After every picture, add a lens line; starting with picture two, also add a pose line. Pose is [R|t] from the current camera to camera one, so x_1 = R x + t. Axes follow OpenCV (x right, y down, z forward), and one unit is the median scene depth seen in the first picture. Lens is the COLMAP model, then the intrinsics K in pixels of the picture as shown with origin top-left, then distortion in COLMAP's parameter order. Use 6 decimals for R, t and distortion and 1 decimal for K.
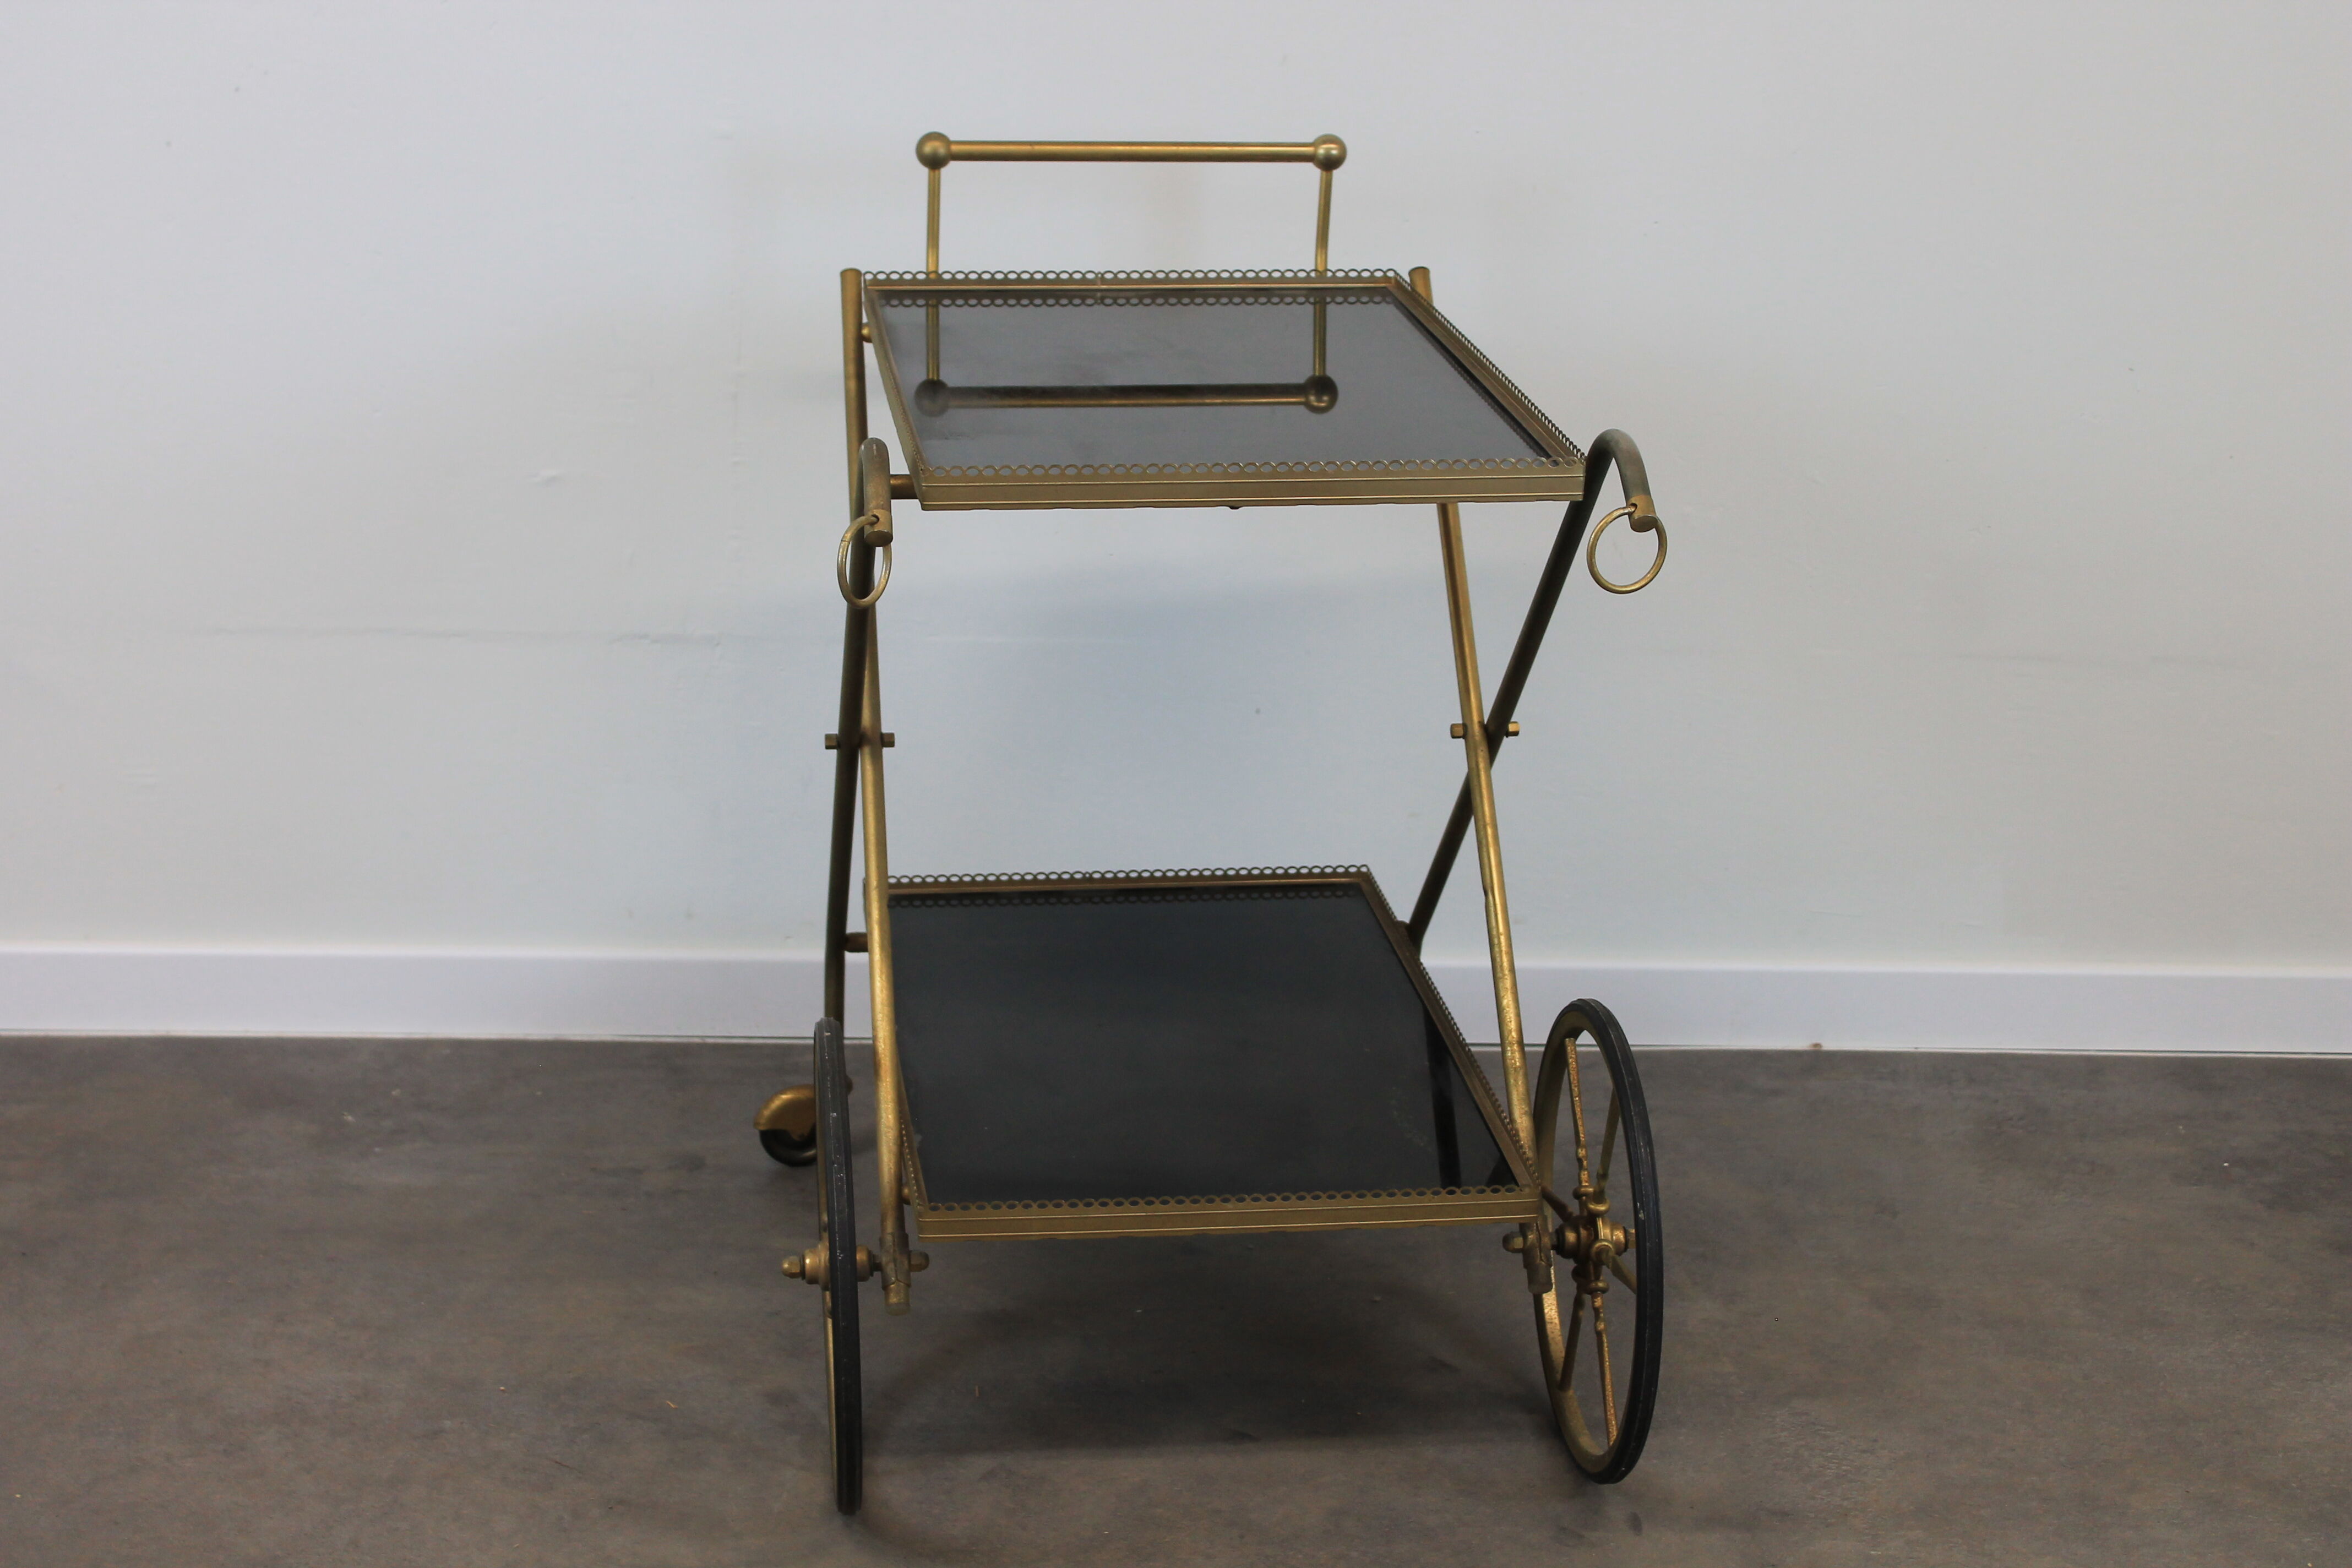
lens RADIAL K [[3695.4, 0, 1176.0], [0, 3695.4, 784.0], [0, 0, 1]] dist [-0.031177, 0.173156]
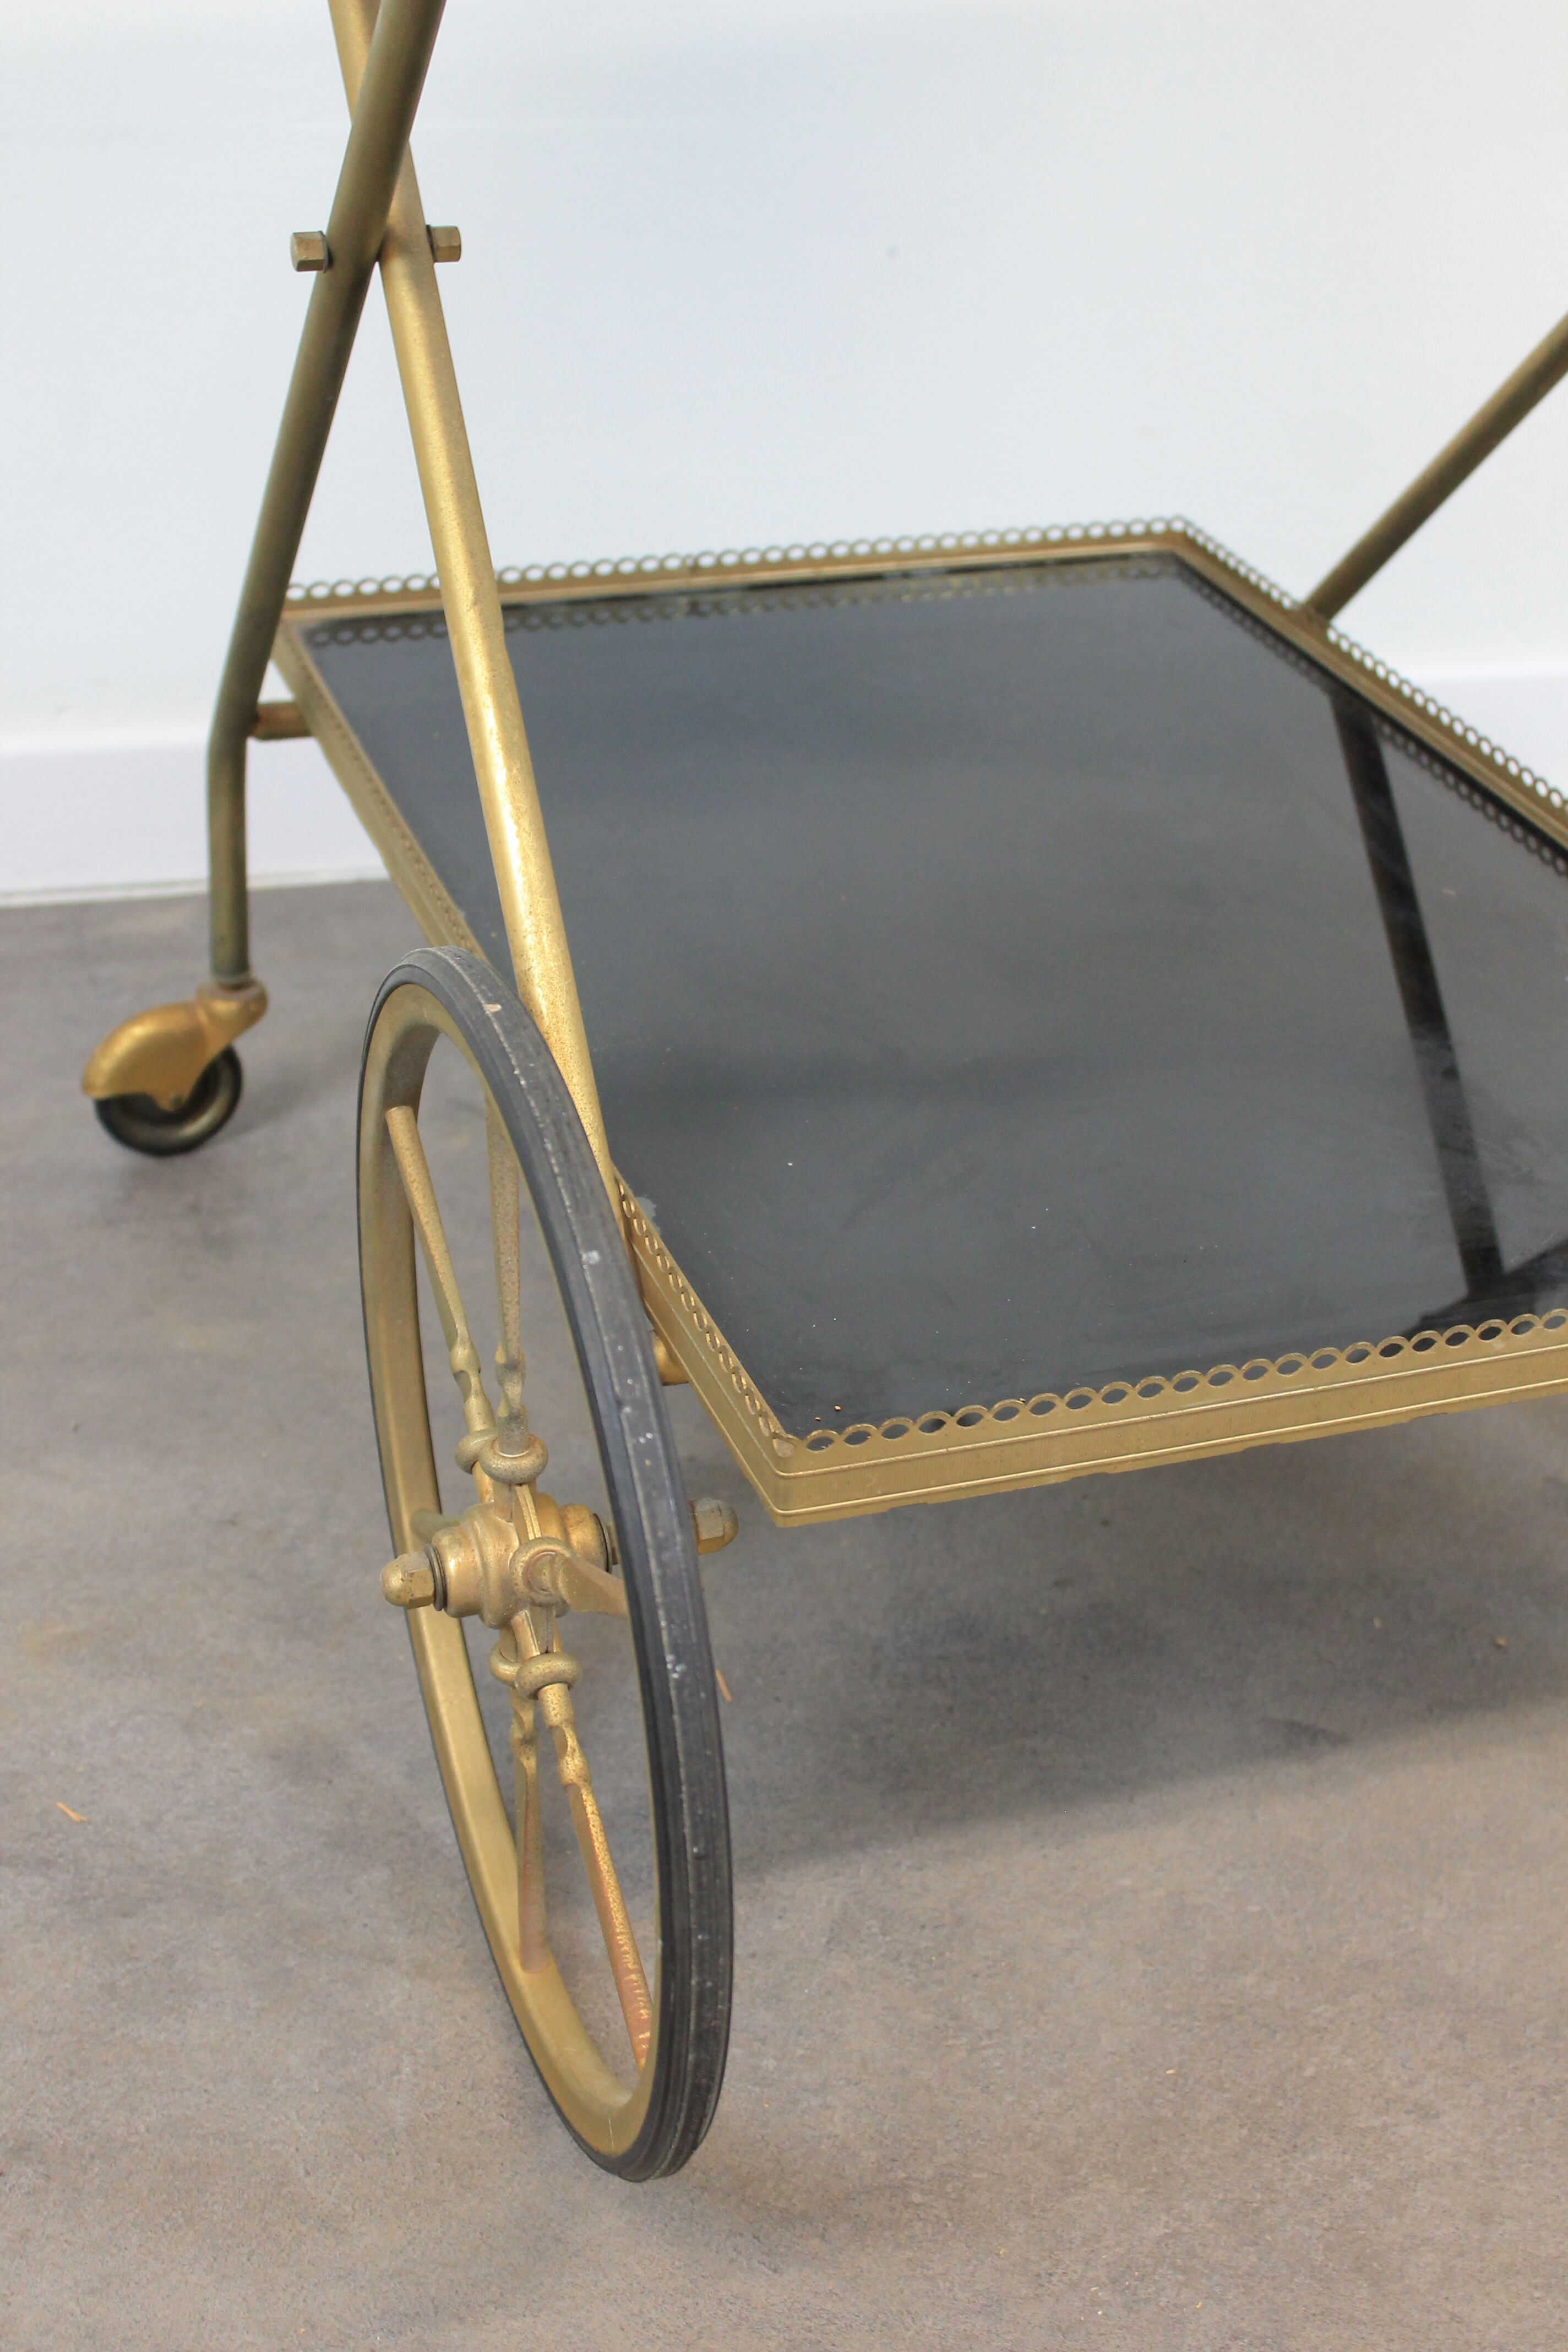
lens RADIAL K [[3160.9, 0, 784.0], [0, 3160.9, 1176.0], [0, 0, 1]] dist [-0.038976, -0.027231]
pose [[0.977672, -0.088397, 0.190639, -0.117478], [0.046011, 0.975254, 0.216248, 0.015607], [-0.205037, -0.202648, 0.957546, 0.632184]]
